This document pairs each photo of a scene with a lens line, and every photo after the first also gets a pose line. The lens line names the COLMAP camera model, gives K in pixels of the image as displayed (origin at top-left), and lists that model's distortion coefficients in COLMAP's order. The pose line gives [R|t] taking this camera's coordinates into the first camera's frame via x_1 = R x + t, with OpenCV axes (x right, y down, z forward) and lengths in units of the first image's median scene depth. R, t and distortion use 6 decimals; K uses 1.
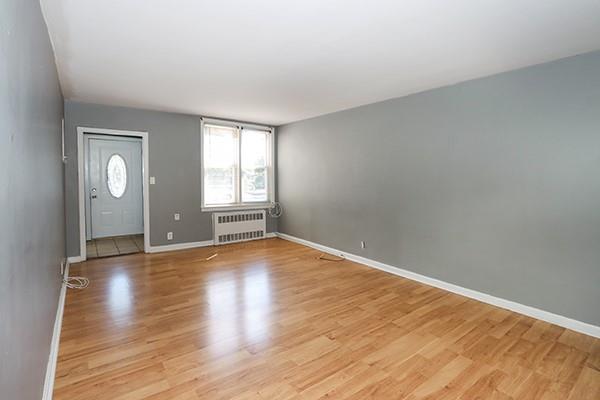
lens RADIAL K [[294.9, 0, 298.1], [0, 294.9, 176.2], [0, 0, 1]] dist [-0.003510, -0.000069]
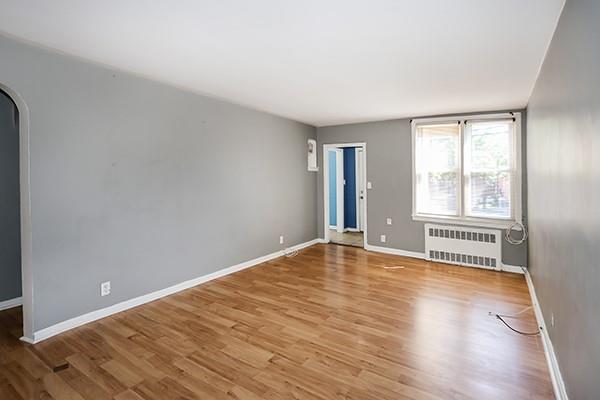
lens RADIAL K [[300.9, 0, 300.9], [0, 300.9, 178.8], [0, 0, 1]] dist [-0.004078, -0.000390]
pose [[0.353381, 0.000456, -0.935480, 0.461517], [-0.011158, 0.999931, -0.003728, -0.002943], [0.935413, 0.011756, 0.353361, 0.342918]]
